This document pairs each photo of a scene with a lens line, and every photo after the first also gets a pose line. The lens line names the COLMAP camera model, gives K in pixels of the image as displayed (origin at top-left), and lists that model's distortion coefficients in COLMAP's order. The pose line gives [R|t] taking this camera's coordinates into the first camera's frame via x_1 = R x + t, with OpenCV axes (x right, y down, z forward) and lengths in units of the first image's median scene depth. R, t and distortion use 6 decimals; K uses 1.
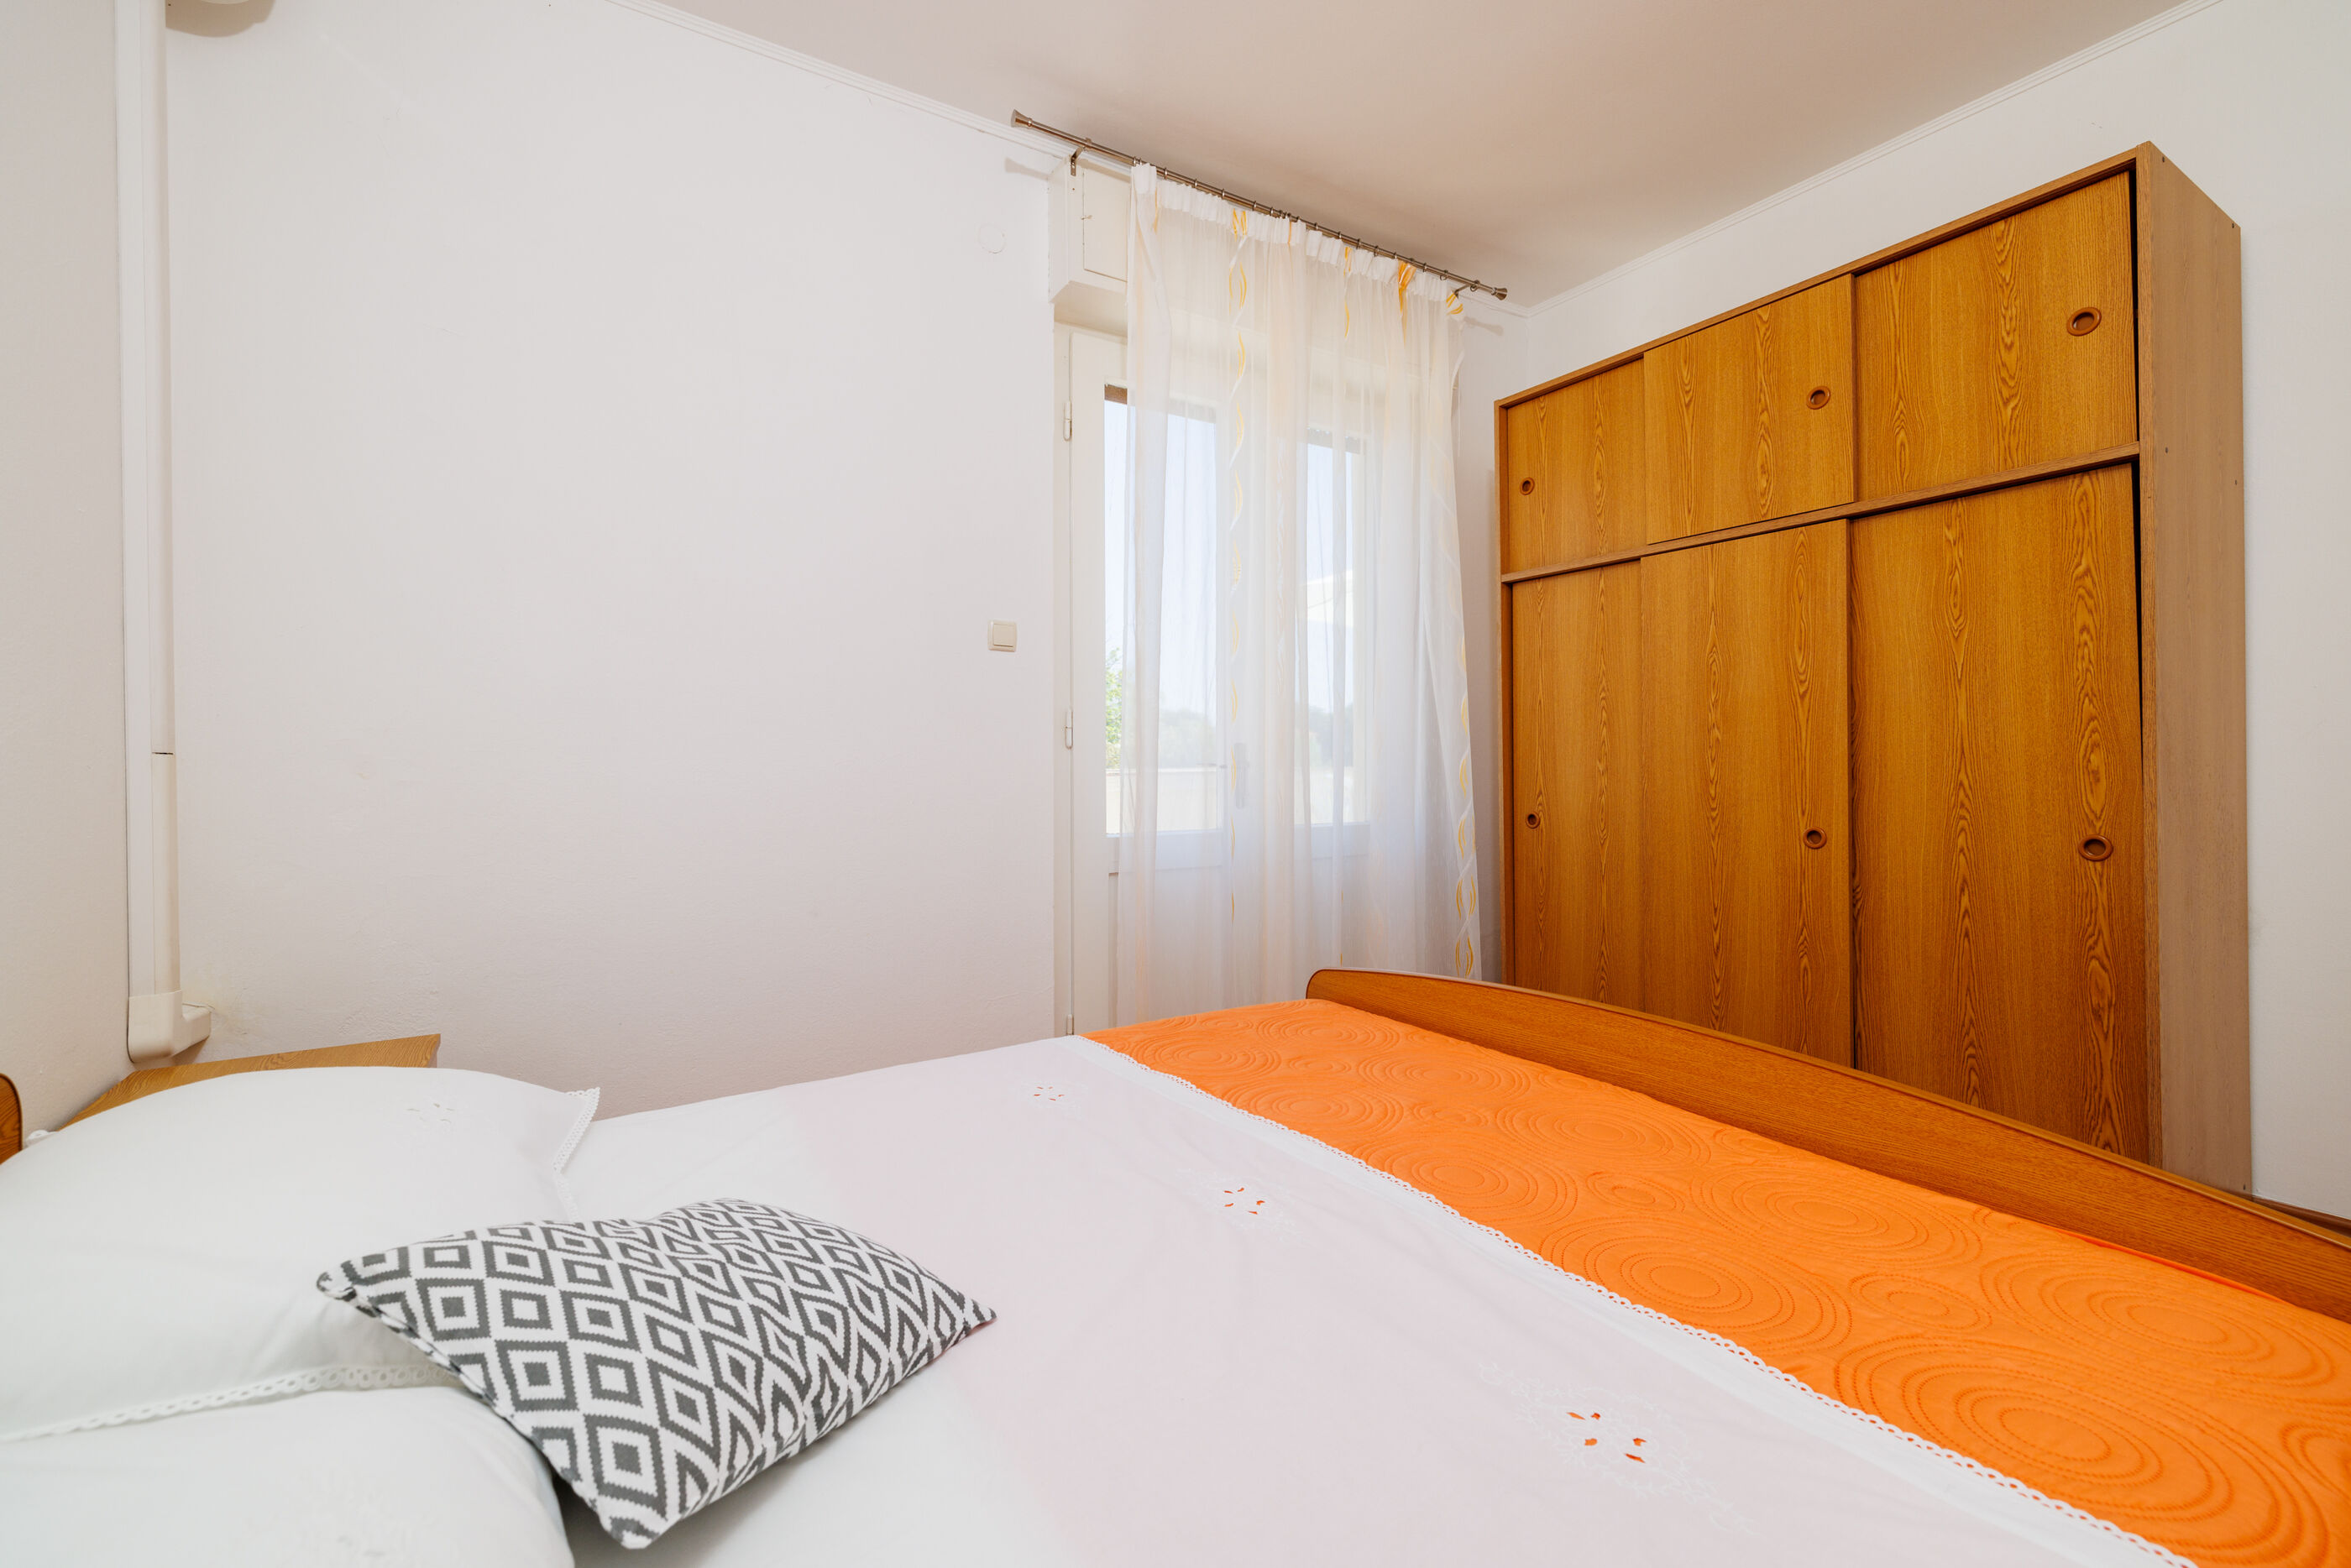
lens RADIAL K [[1006.6, 0, 1178.1], [0, 1006.6, 726.7], [0, 0, 1]] dist [0.002125, -0.000402]
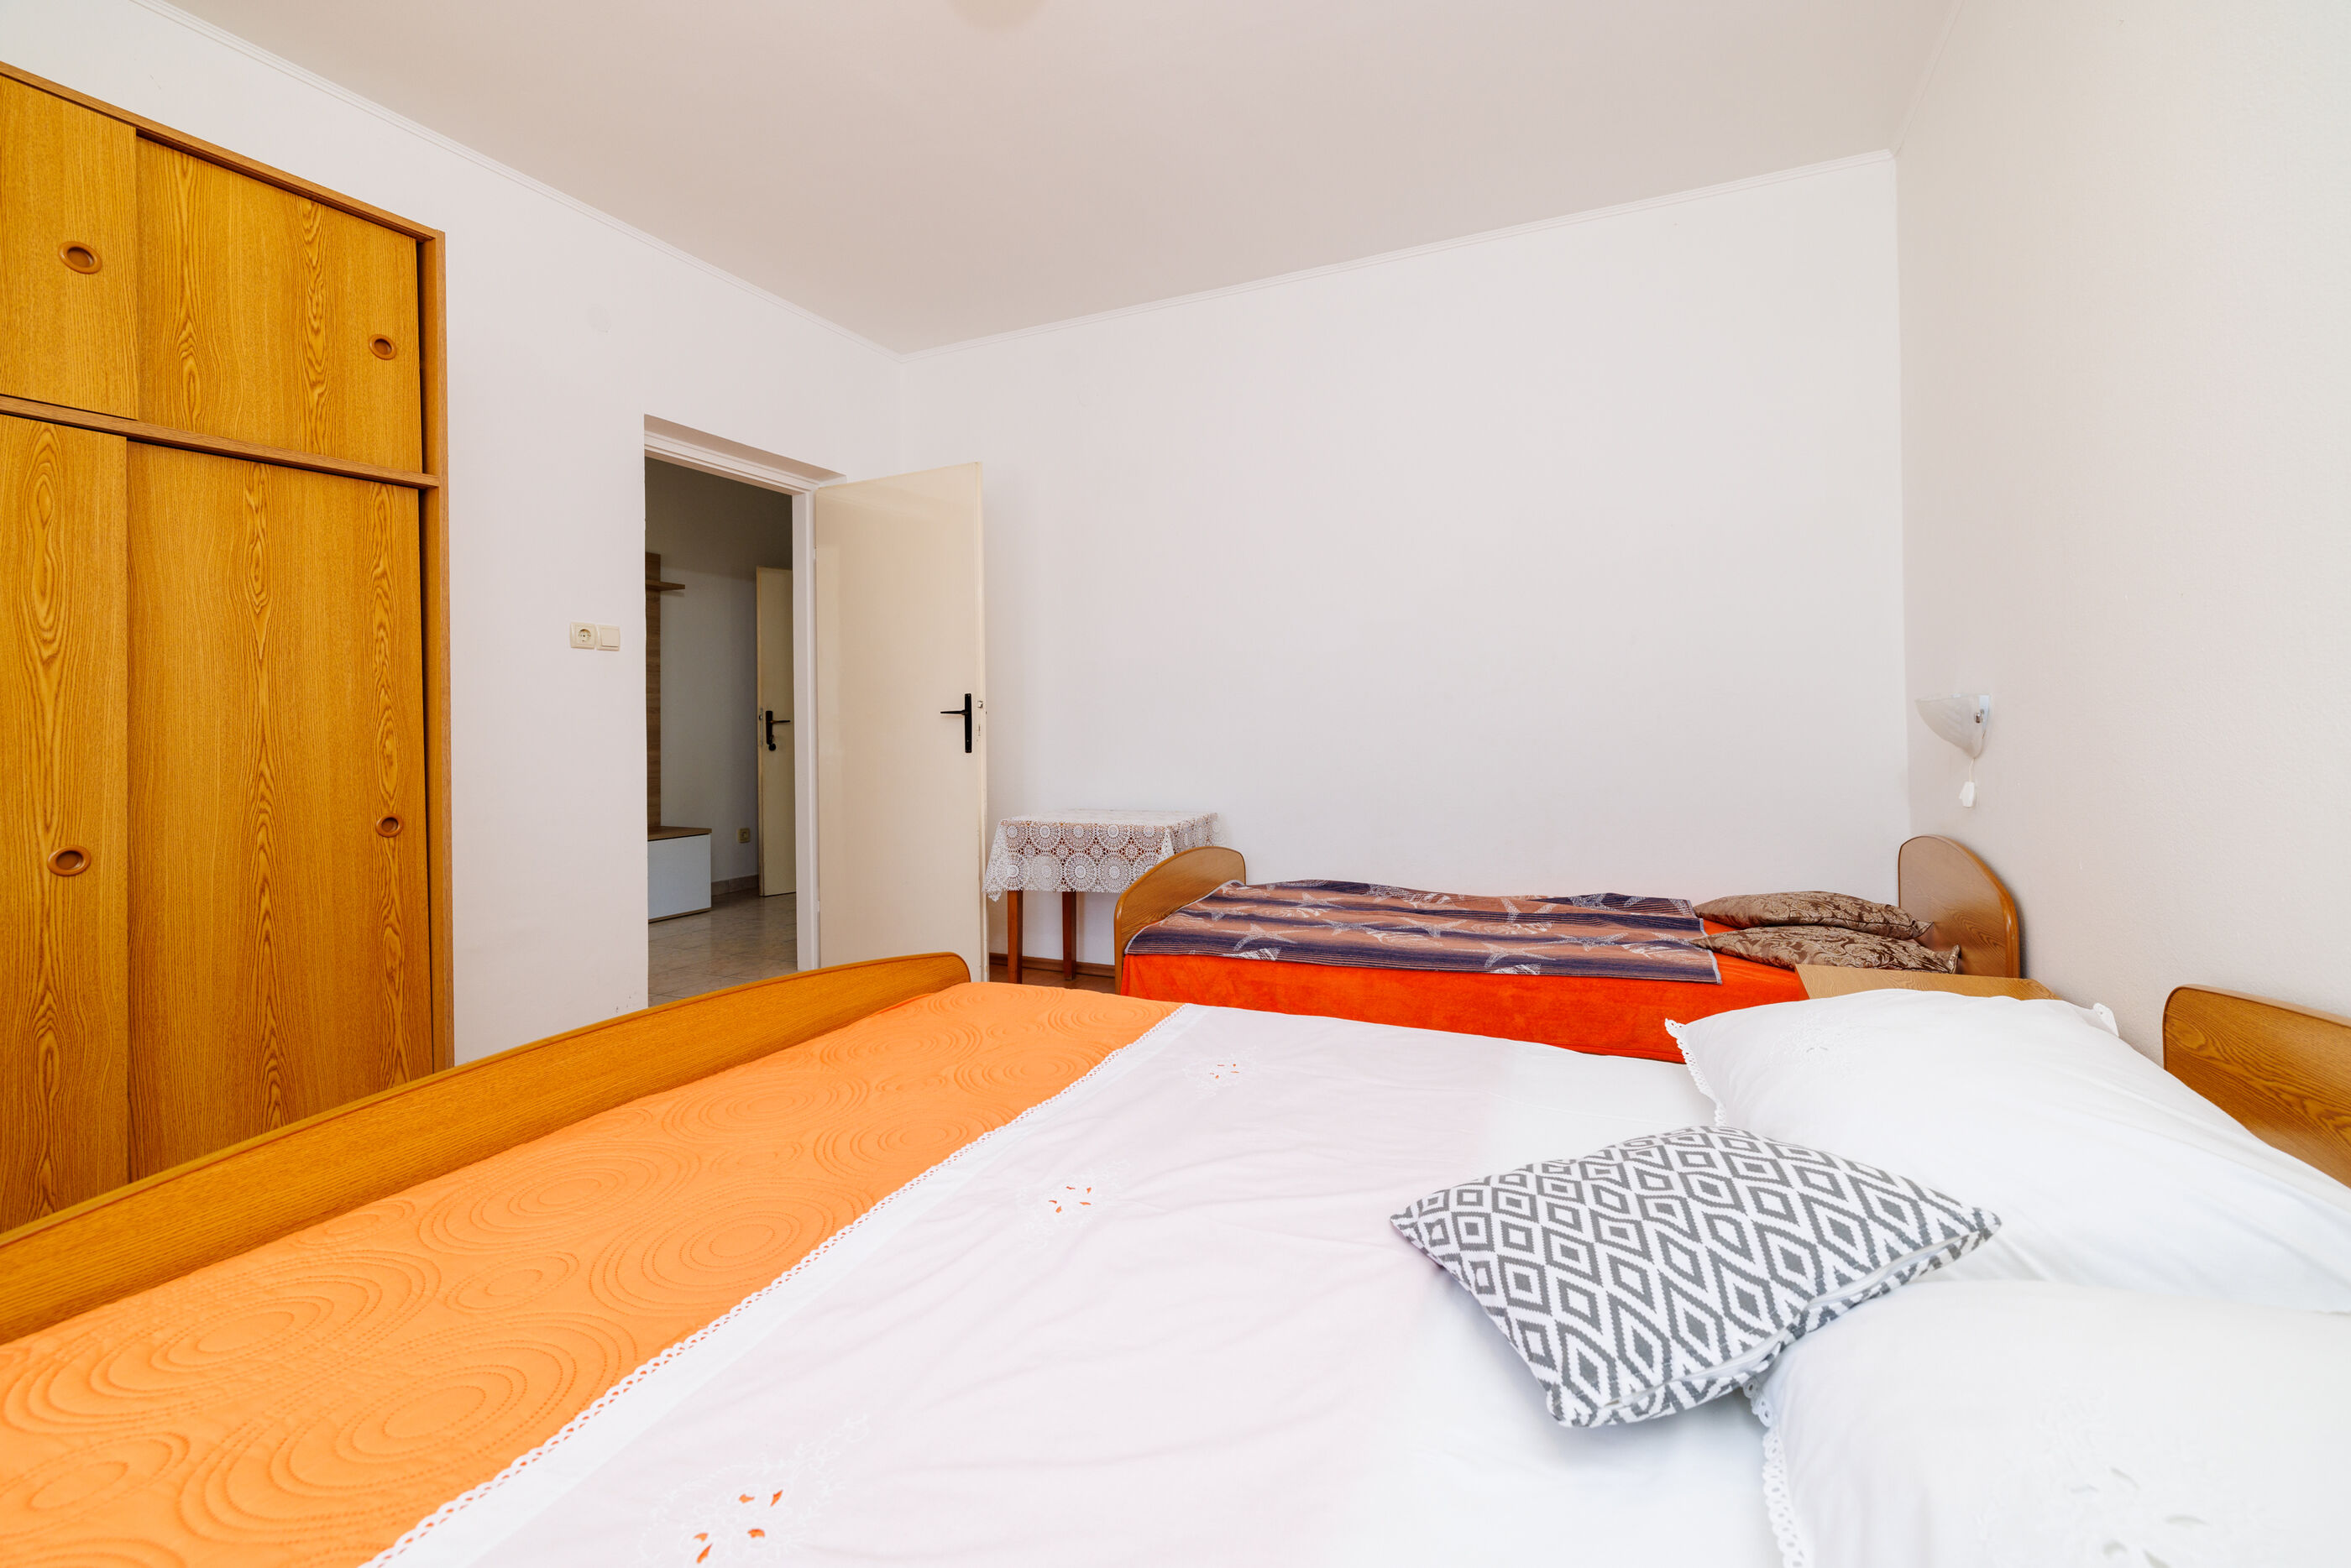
lens RADIAL K [[1006.6, 0, 1178.1], [0, 1006.6, 726.7], [0, 0, 1]] dist [0.002125, -0.000402]
pose [[-0.545202, 0.031521, 0.837712, -0.453069], [0.014114, 0.999496, -0.028423, 0.052206], [-0.838186, -0.003673, -0.545373, 0.819320]]
